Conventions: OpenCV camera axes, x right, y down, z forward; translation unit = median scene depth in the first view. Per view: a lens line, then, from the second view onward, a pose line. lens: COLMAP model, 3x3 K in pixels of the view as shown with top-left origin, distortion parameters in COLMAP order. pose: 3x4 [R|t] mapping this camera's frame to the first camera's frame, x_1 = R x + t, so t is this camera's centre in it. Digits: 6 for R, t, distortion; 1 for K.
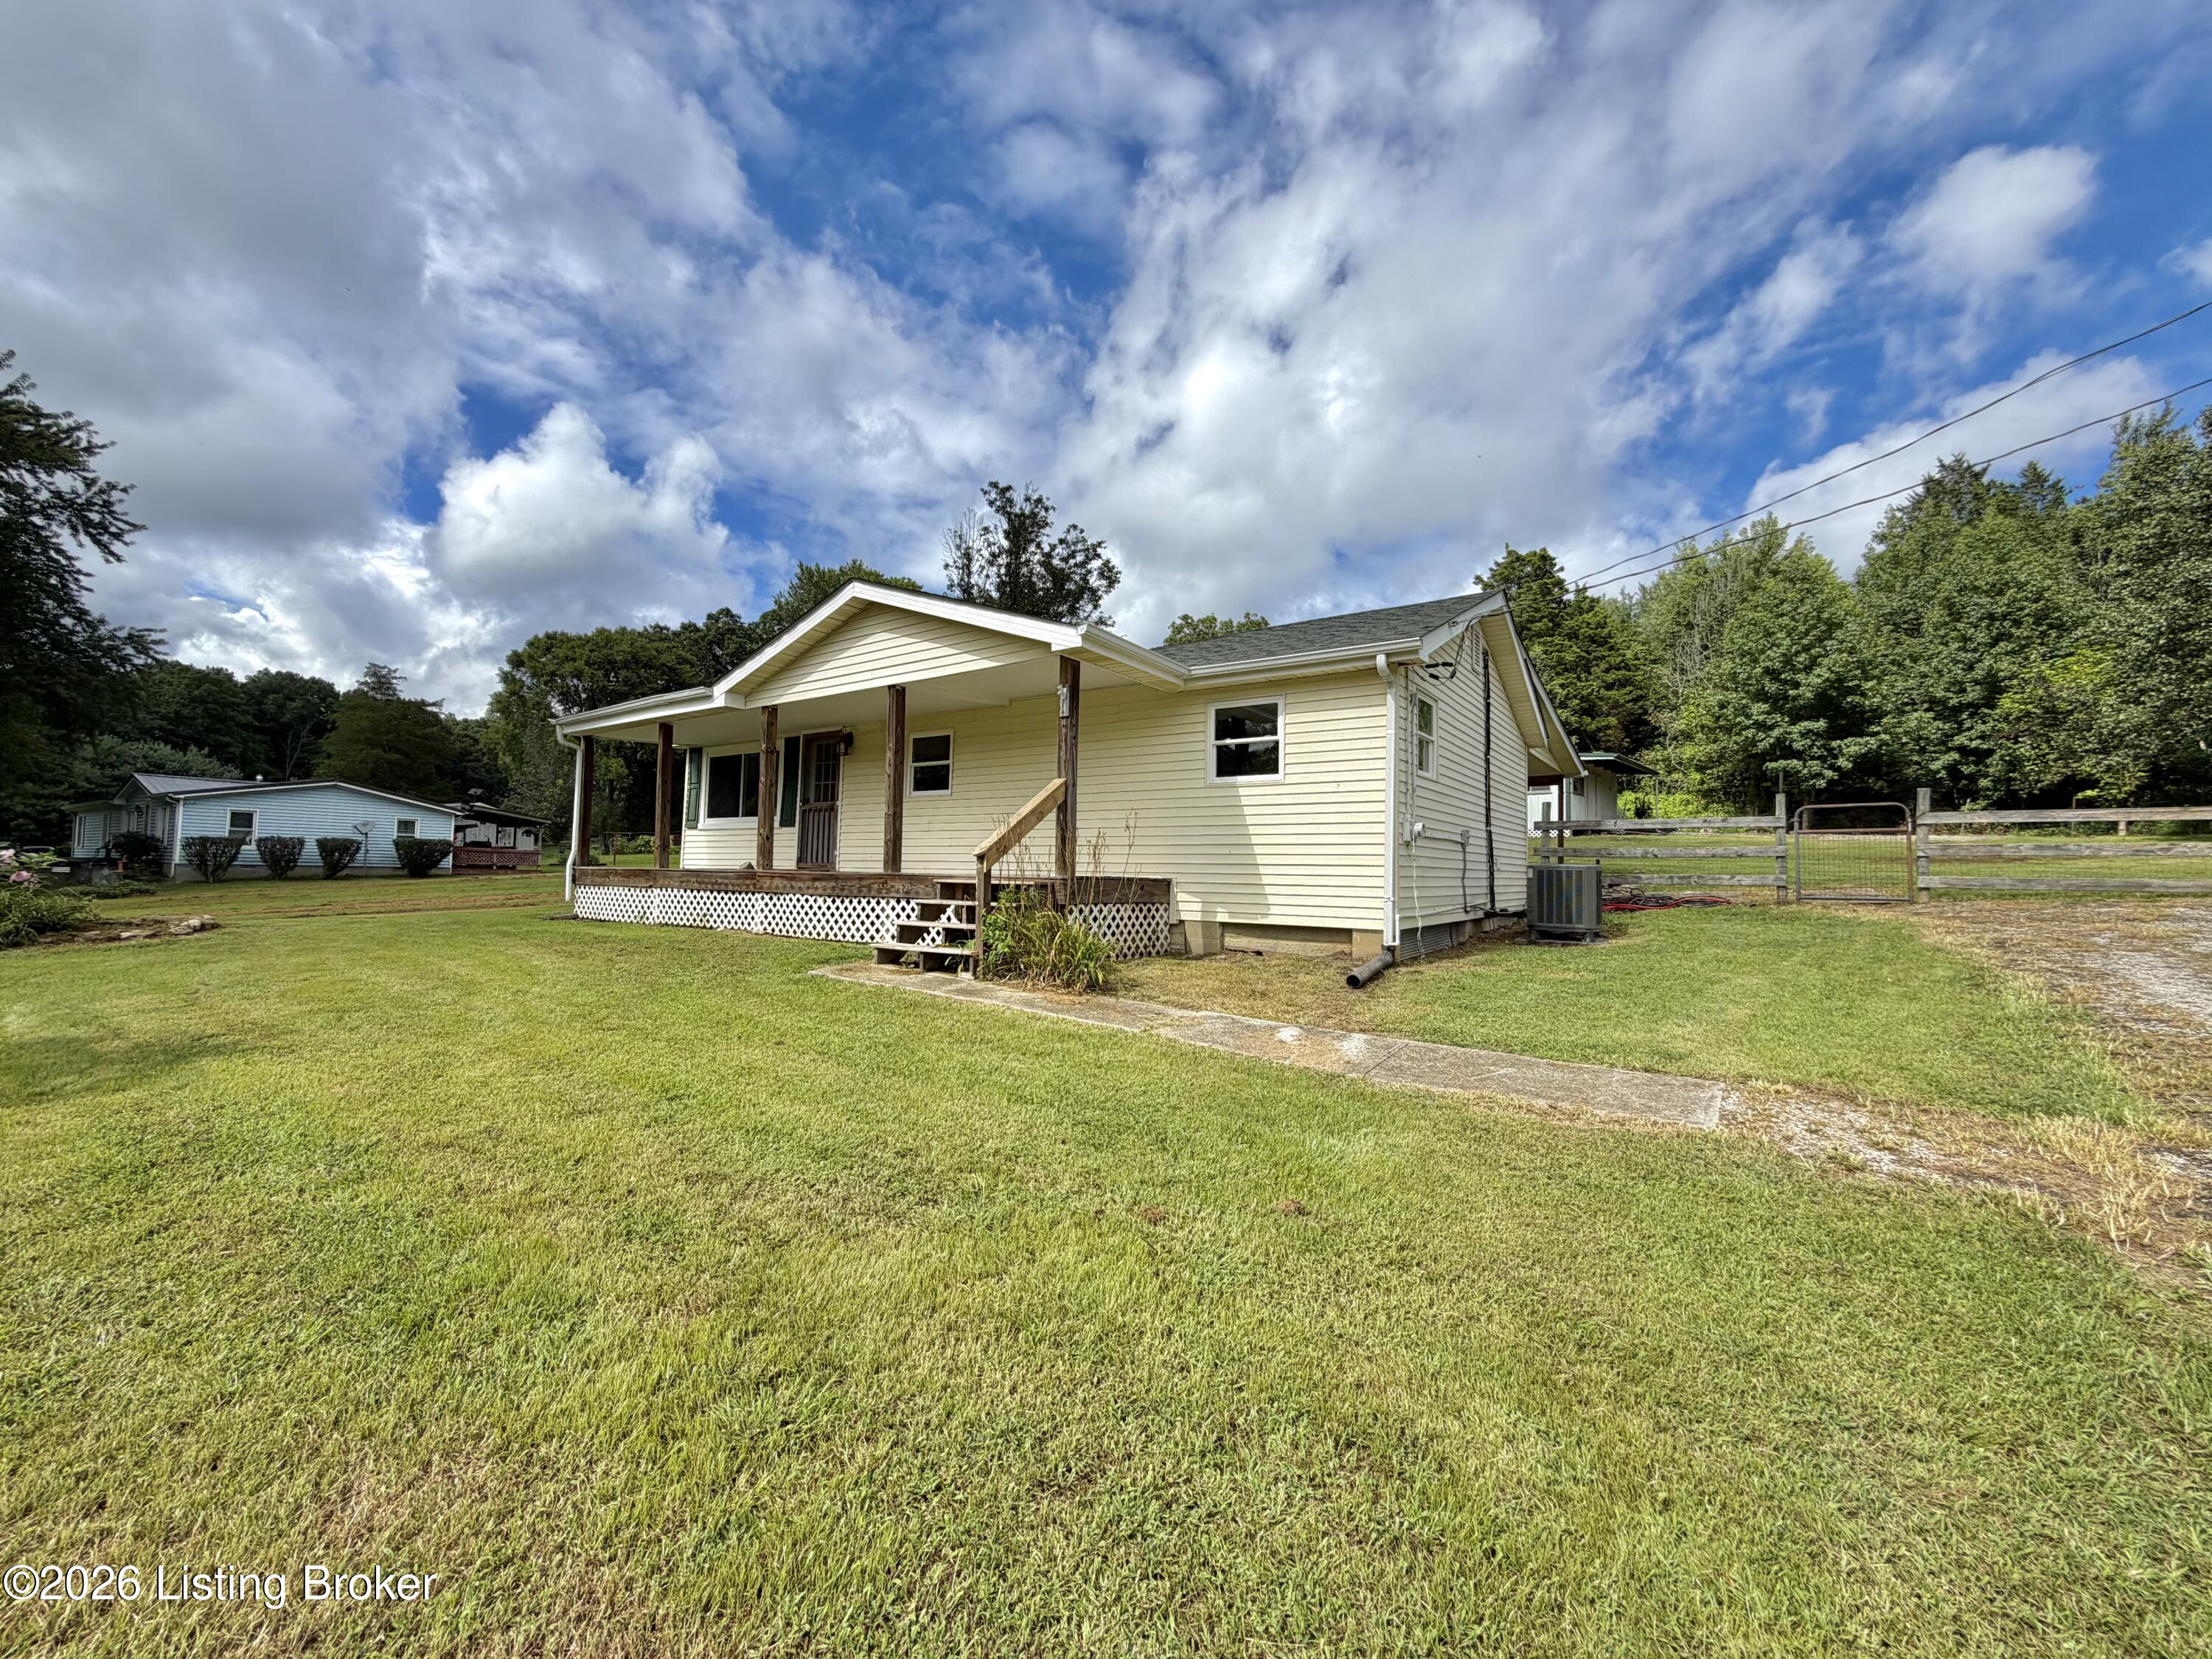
lens RADIAL K [[876.5, 0, 1100.3], [0, 876.5, 824.8], [0, 0, 1]] dist [0.001092, -0.000341]
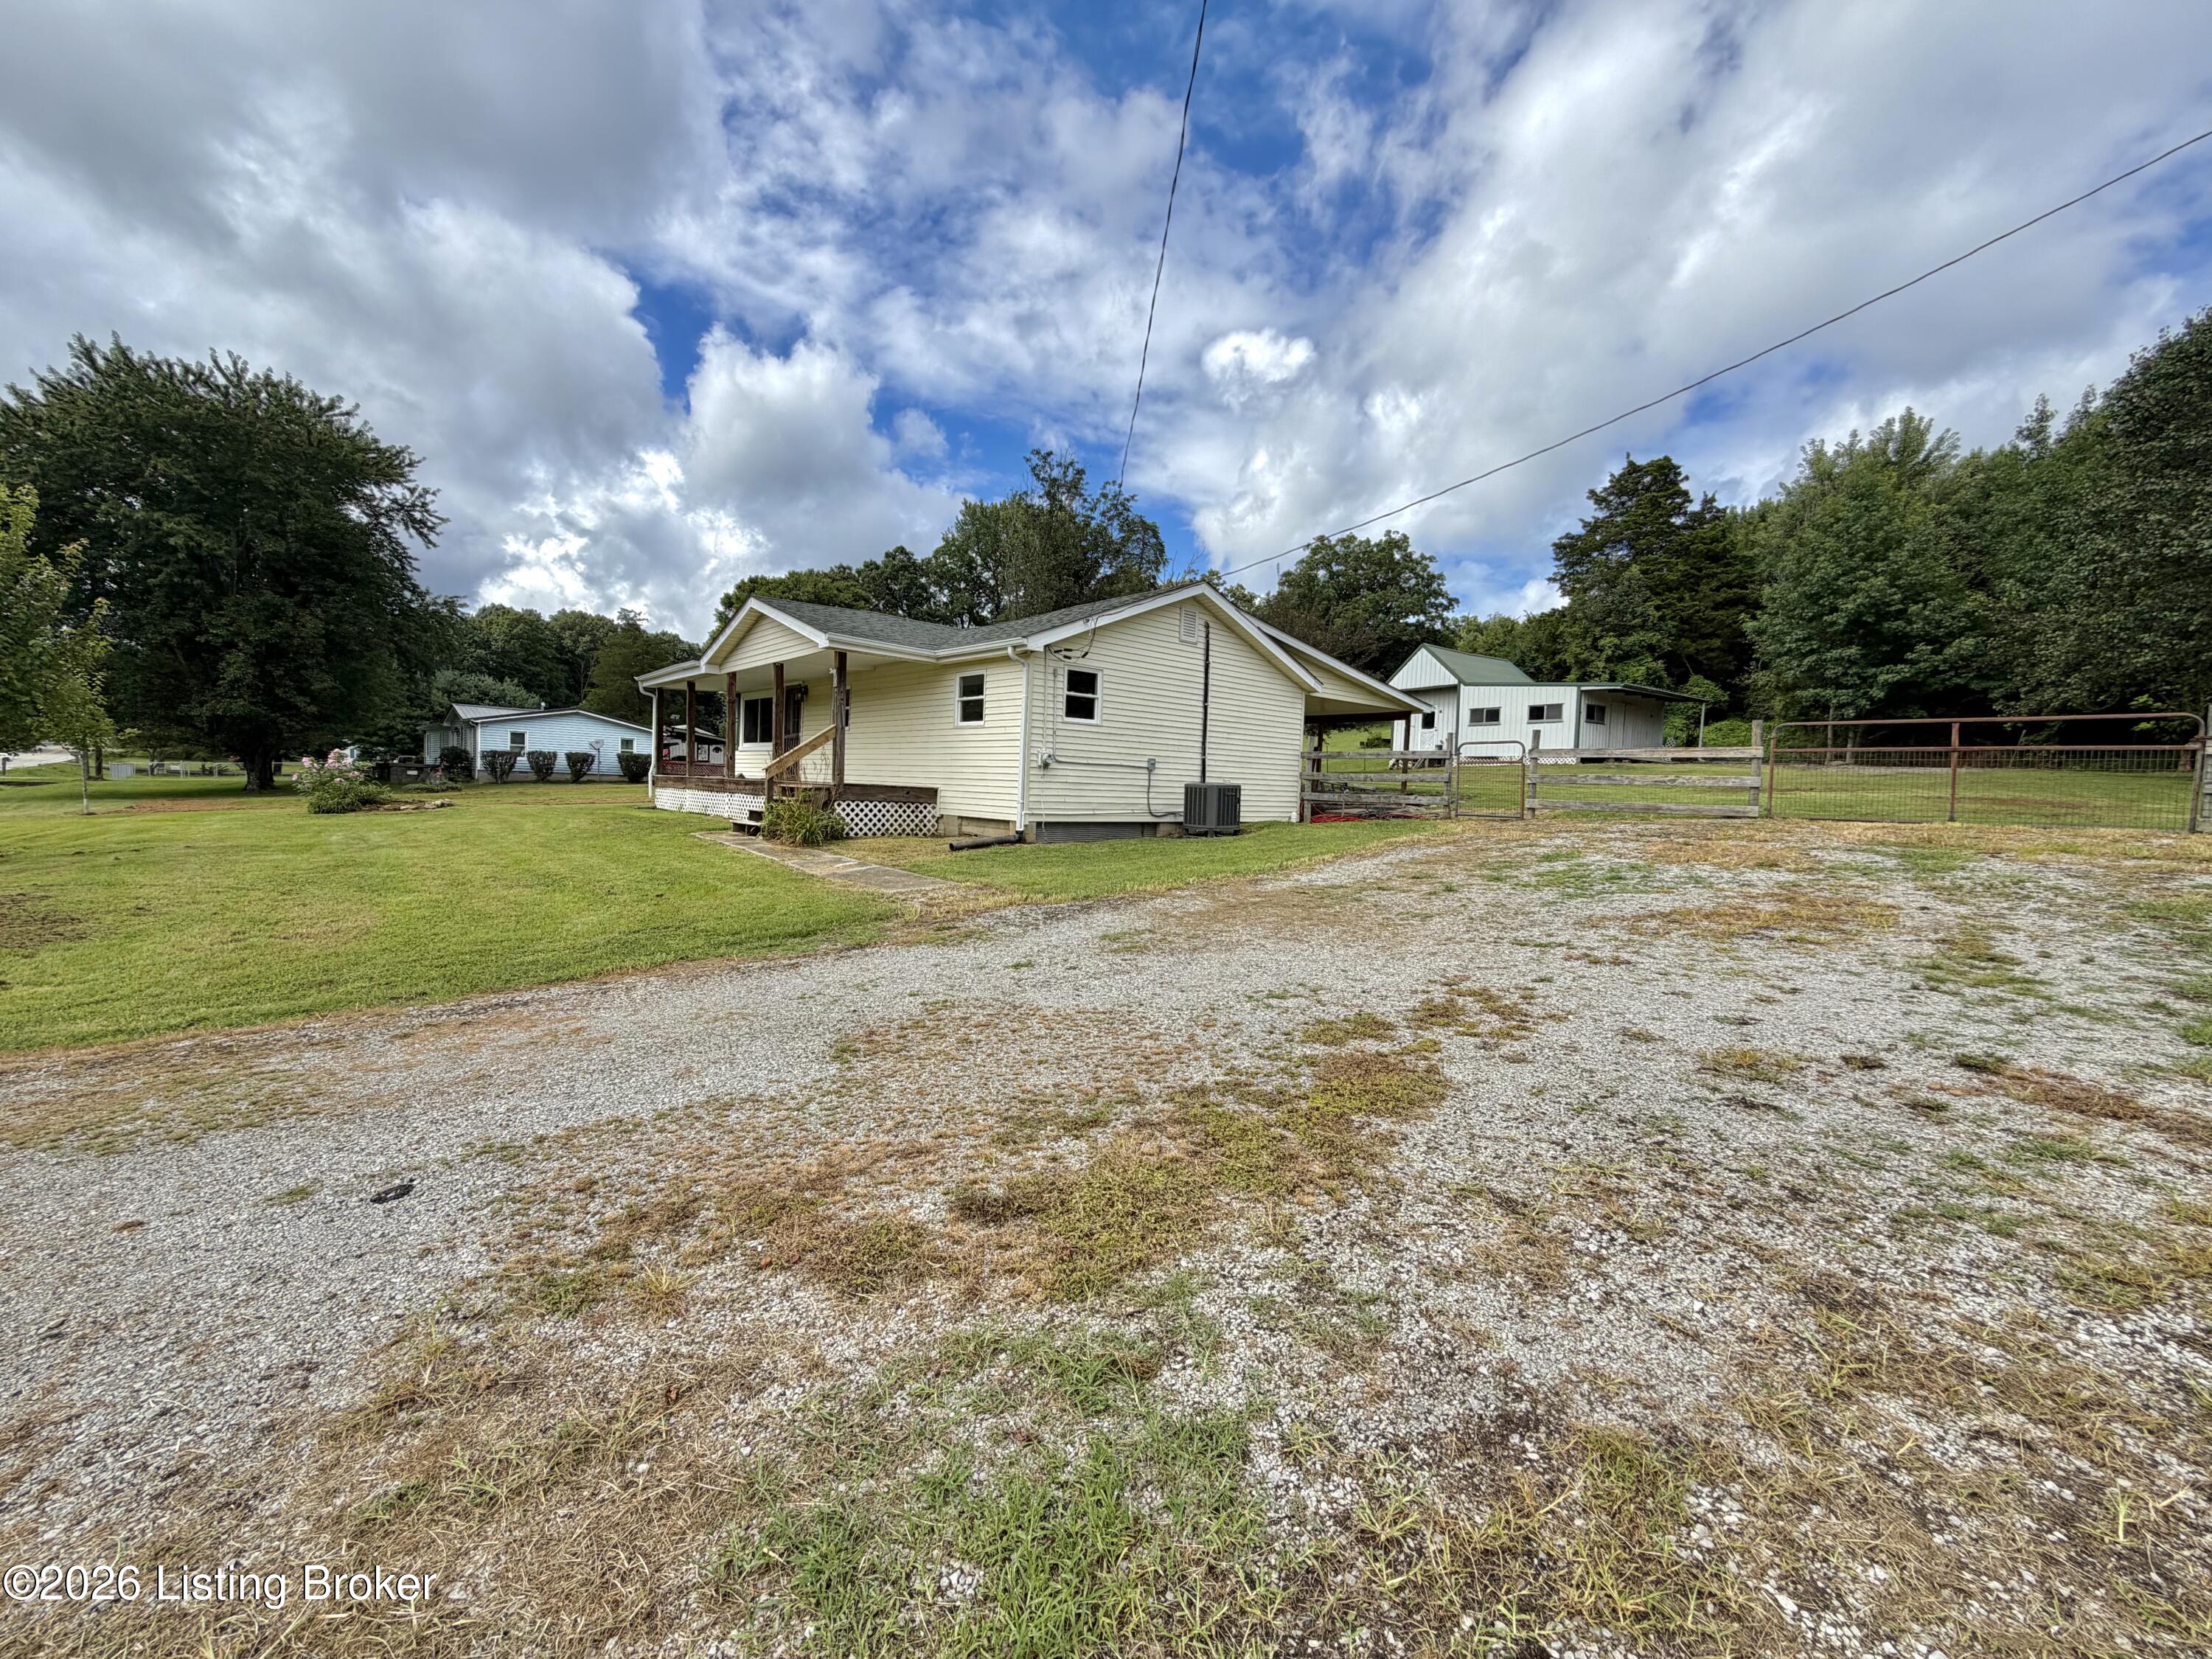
lens RADIAL K [[876.5, 0, 1100.3], [0, 876.5, 824.8], [0, 0, 1]] dist [0.001092, -0.000341]
pose [[0.974432, 0.029315, -0.222762, 0.214805], [-0.008855, 0.995692, 0.092297, -0.005677], [0.224508, -0.087964, 0.970494, -0.134155]]
